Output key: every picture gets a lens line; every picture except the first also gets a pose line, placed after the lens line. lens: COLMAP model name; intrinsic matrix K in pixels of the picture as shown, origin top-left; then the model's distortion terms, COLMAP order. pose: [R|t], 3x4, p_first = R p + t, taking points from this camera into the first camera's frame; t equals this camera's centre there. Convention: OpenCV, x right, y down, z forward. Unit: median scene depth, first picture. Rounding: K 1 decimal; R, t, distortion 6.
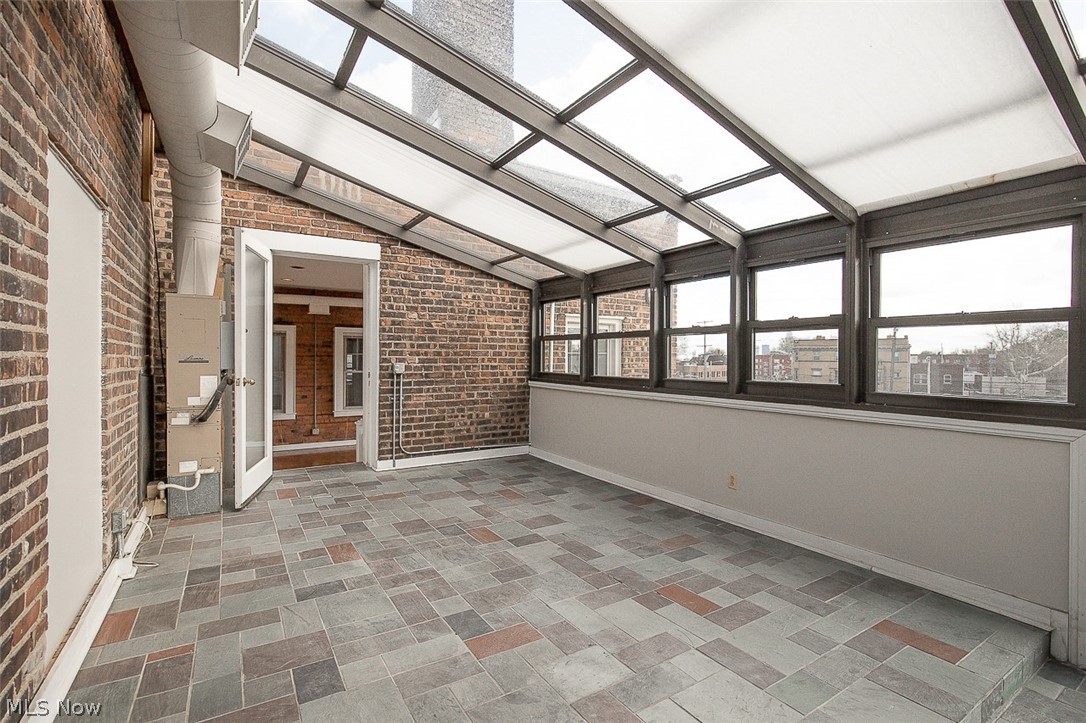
lens RADIAL K [[499.2, 0, 547.3], [0, 499.2, 362.4], [0, 0, 1]] dist [-0.004322, 0.000127]
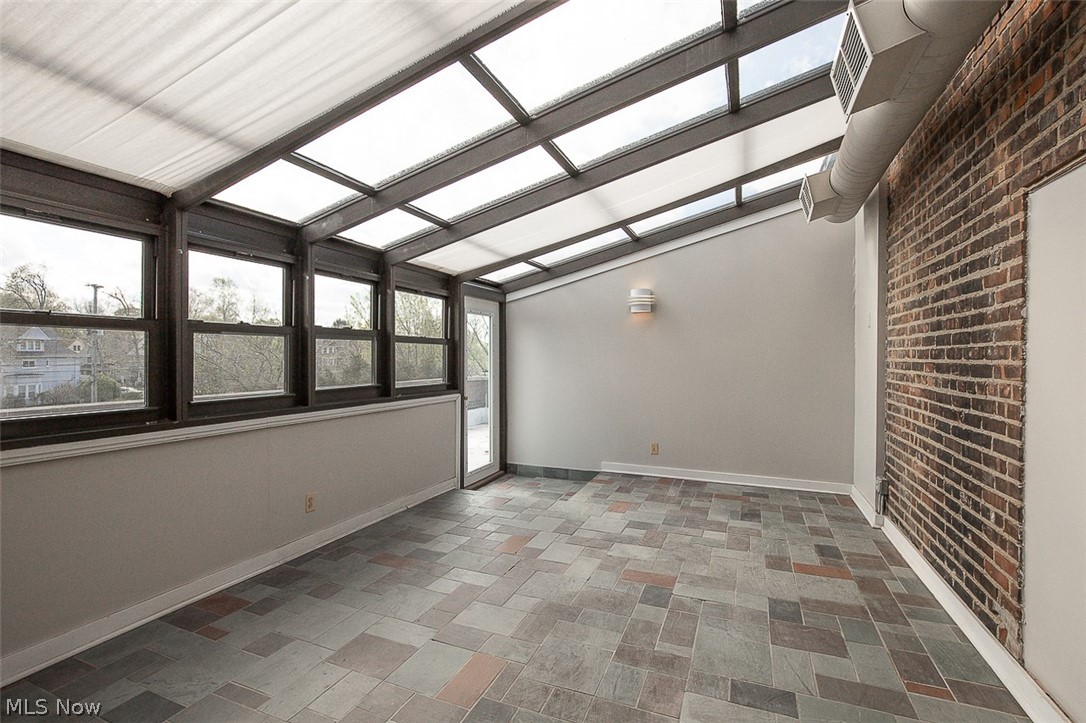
lens RADIAL K [[499.2, 0, 547.0], [0, 499.2, 356.8], [0, 0, 1]] dist [-0.004322, 0.000127]
pose [[-0.576540, -0.014462, 0.816941, -0.760207], [-0.006155, 0.999892, 0.013357, -0.049671], [-0.817046, 0.002672, -0.576567, 1.479792]]
